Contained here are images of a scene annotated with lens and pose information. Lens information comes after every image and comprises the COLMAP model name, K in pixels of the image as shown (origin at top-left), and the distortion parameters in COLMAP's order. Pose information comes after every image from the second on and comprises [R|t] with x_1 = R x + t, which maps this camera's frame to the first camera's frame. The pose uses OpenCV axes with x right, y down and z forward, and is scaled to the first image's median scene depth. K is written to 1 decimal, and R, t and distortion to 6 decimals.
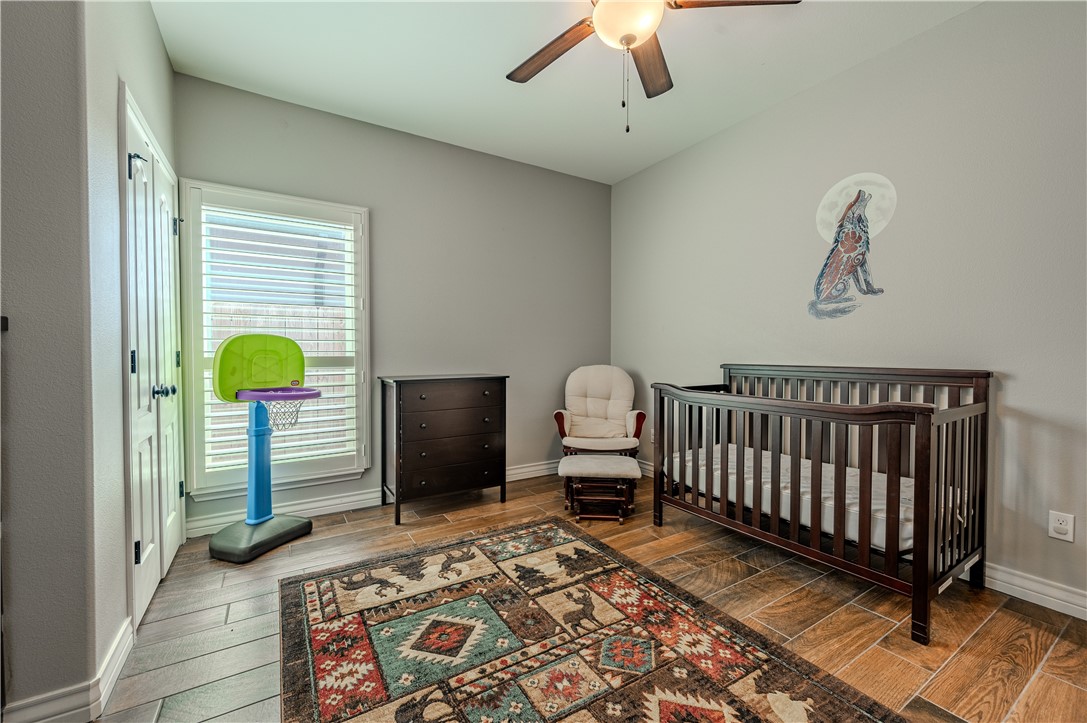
lens RADIAL K [[433.0, 0, 542.4], [0, 433.0, 359.5], [0, 0, 1]] dist [0.002000, -0.000019]
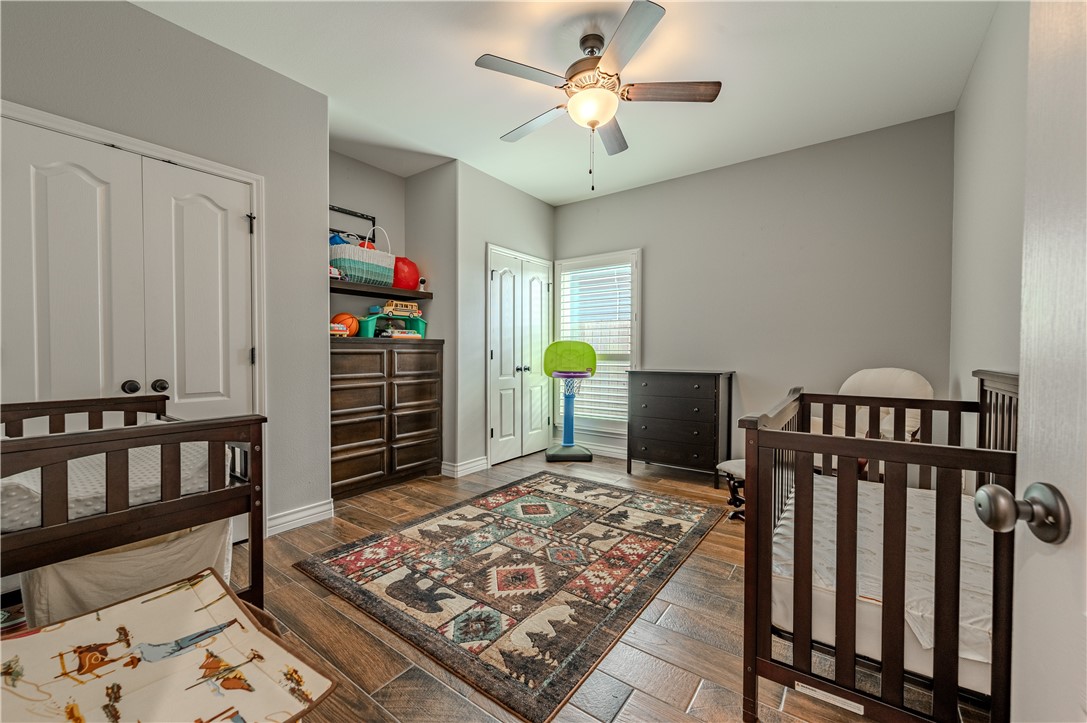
lens RADIAL K [[433.0, 0, 544.3], [0, 433.0, 359.5], [0, 0, 1]] dist [0.002000, -0.000019]
pose [[0.377053, 0.017938, -0.926018, 1.180008], [-0.017640, 0.999770, 0.012184, -0.001108], [0.926024, 0.011741, 0.377283, 0.289219]]
